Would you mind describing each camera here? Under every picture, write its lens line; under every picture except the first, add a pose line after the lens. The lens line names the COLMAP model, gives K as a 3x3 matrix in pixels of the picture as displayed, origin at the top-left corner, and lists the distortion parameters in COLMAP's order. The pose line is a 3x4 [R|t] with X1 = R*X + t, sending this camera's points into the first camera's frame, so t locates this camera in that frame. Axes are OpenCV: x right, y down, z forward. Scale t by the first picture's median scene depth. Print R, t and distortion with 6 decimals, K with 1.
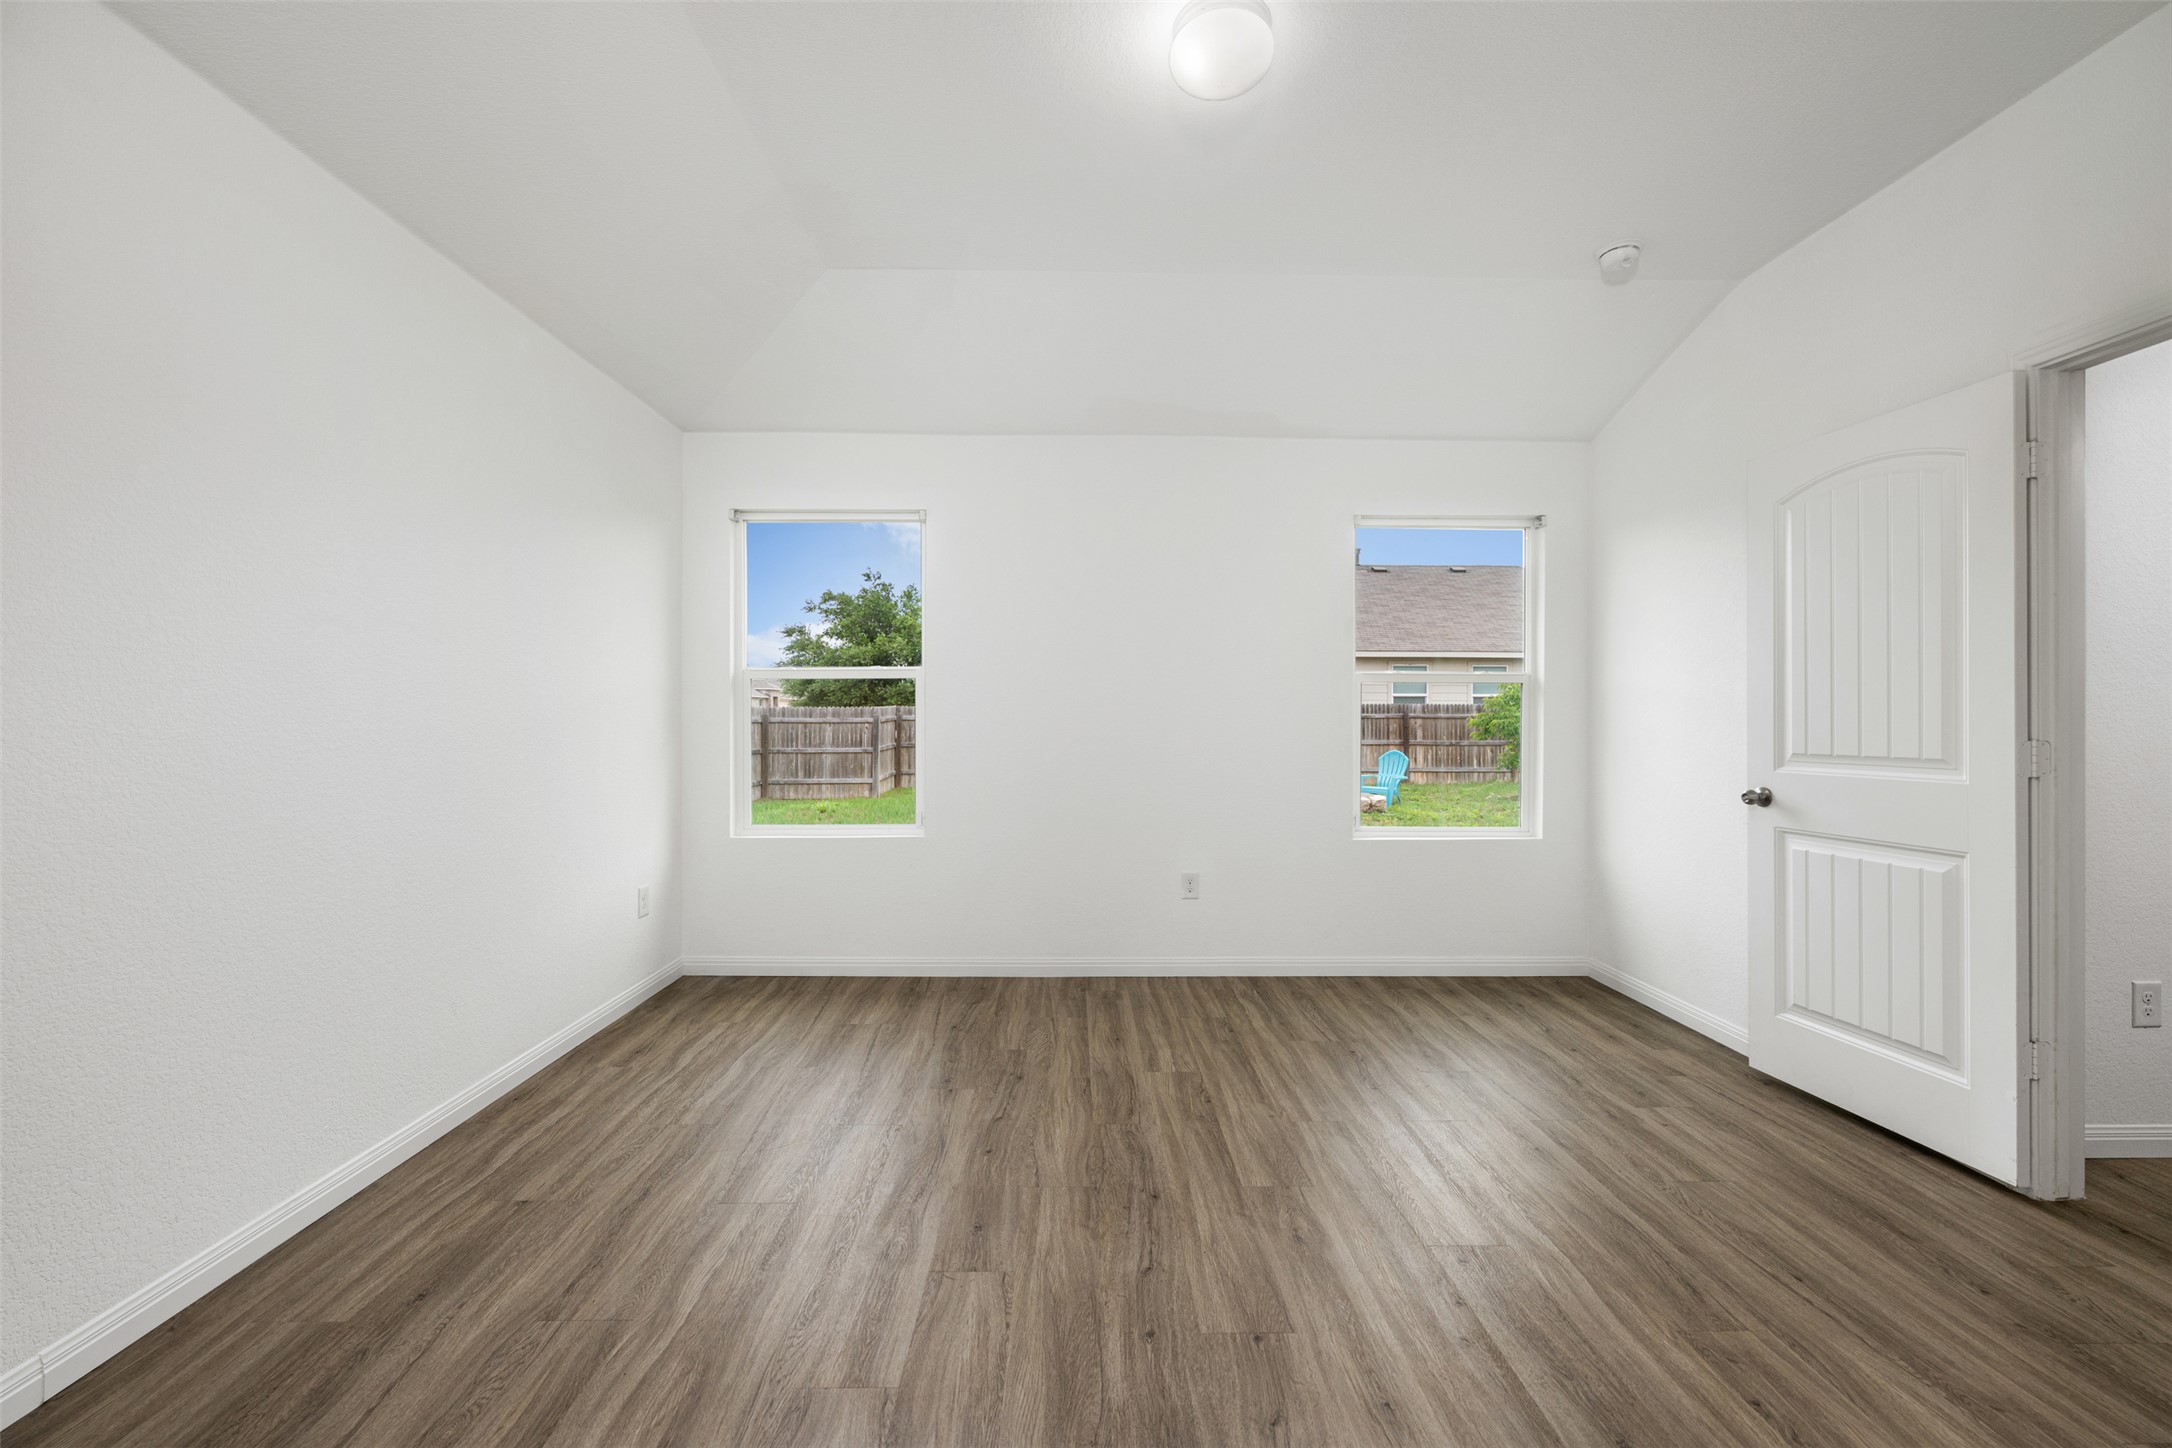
lens RADIAL K [[863.1, 0, 1083.6], [0, 863.1, 718.6], [0, 0, 1]] dist [-0.000867, 0.000491]
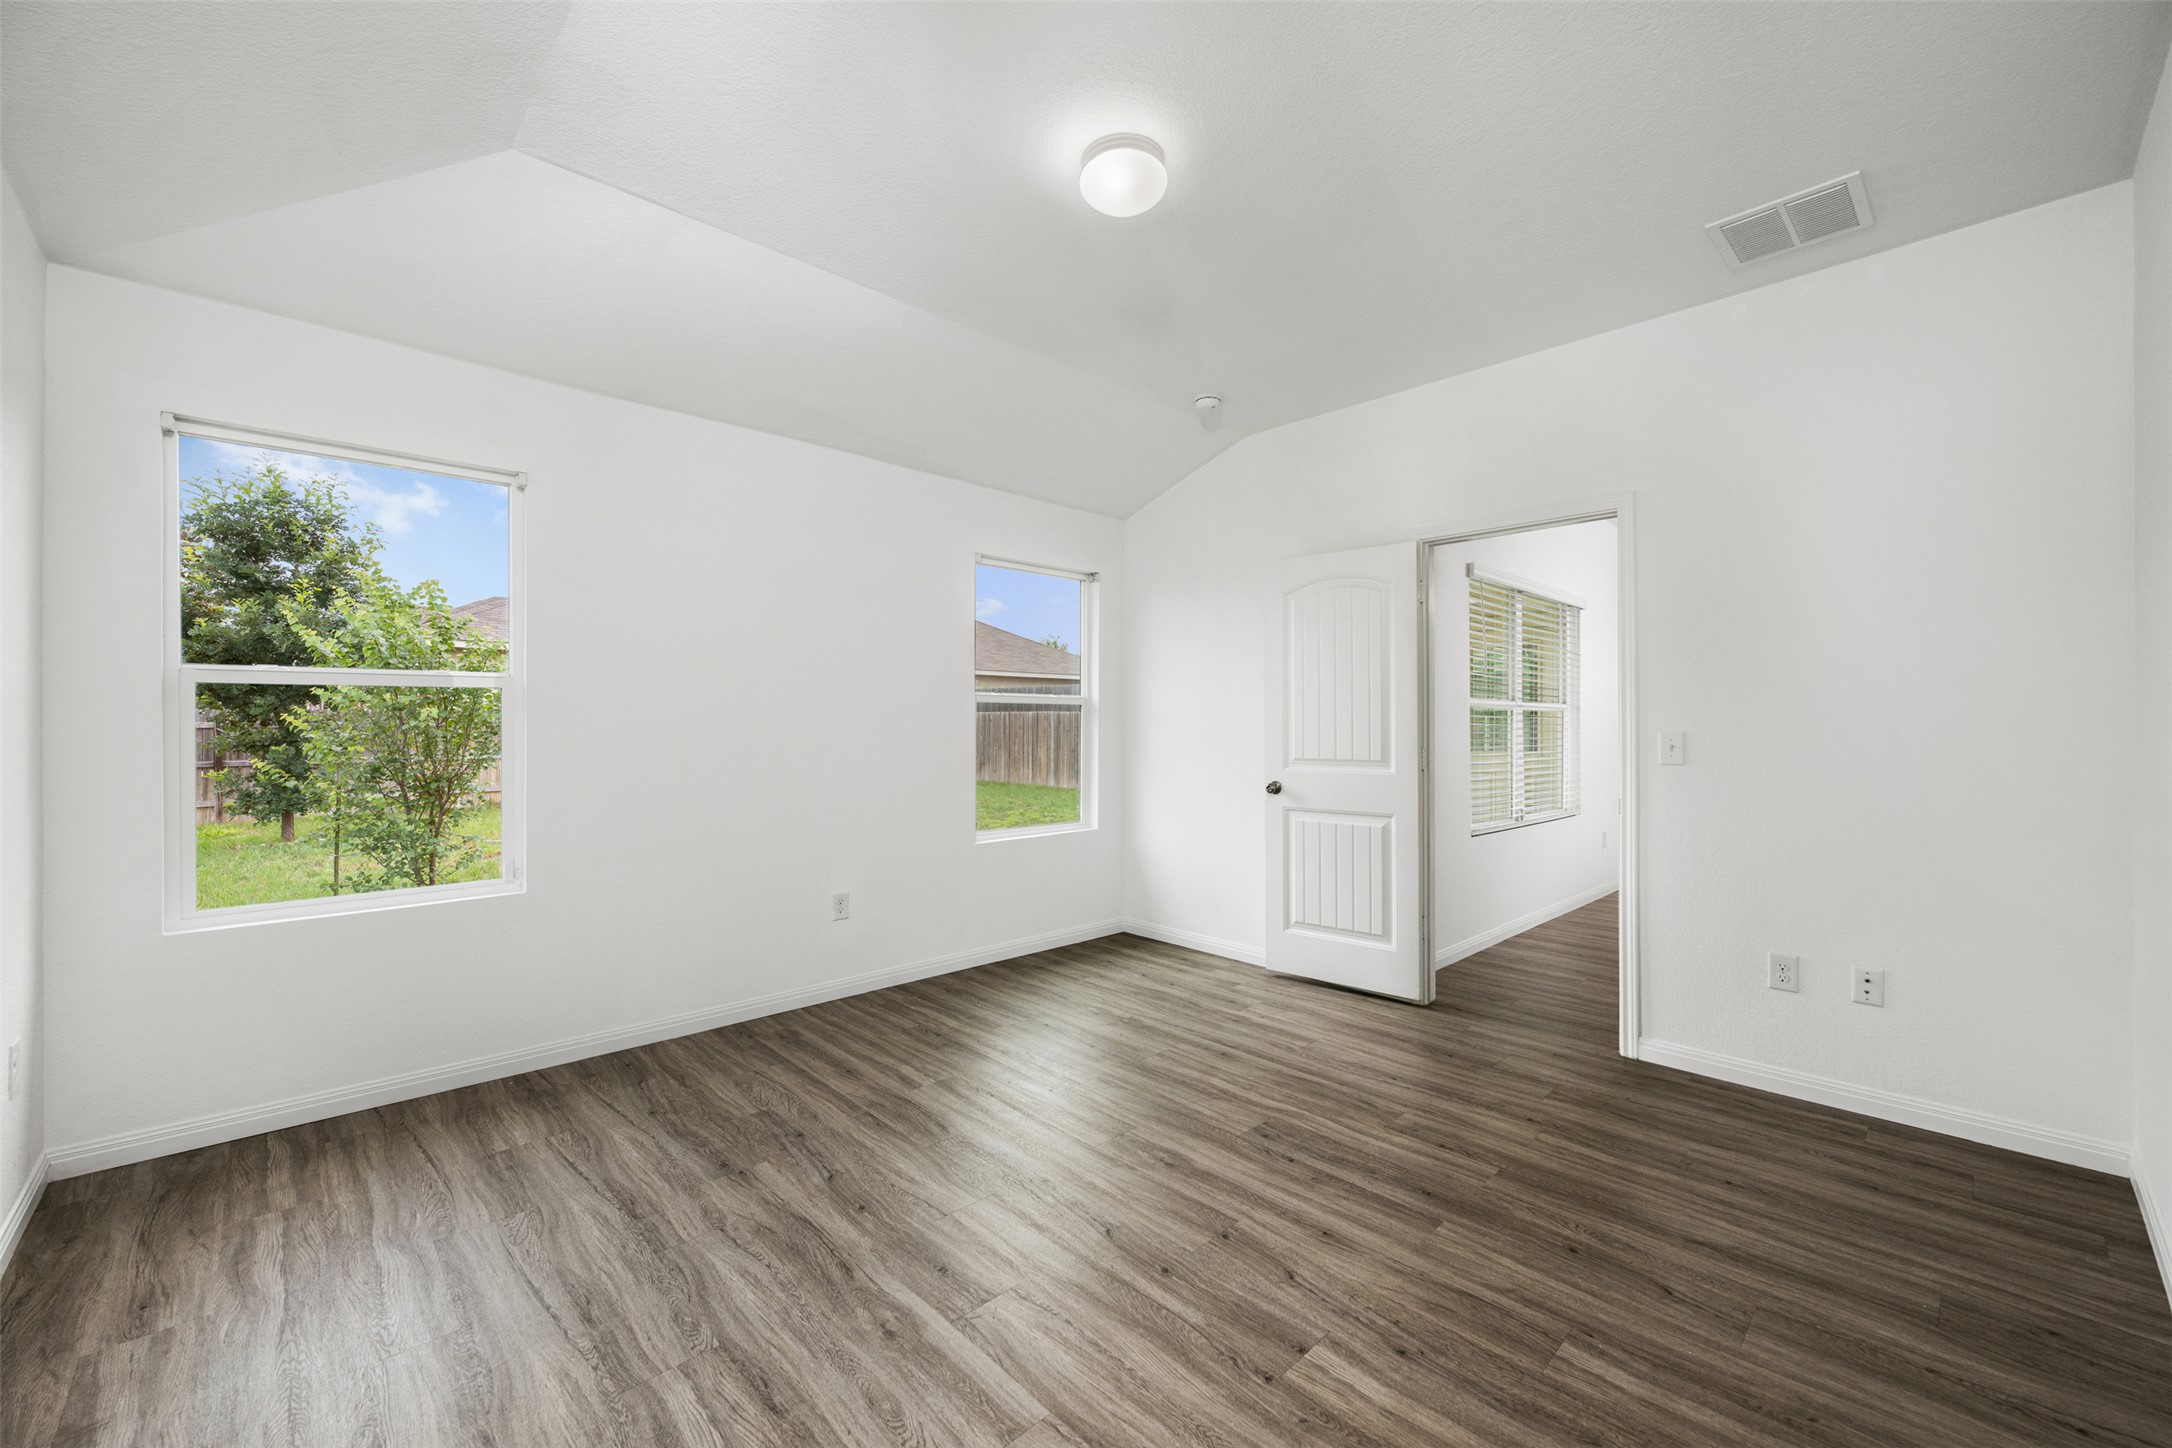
lens RADIAL K [[863.1, 0, 1083.6], [0, 863.1, 718.6], [0, 0, 1]] dist [-0.000867, 0.000491]
pose [[0.736009, 0.002210, 0.676968, -0.404984], [0.001003, 0.999990, -0.004354, -0.019437], [-0.676971, 0.003884, 0.735999, 0.100712]]
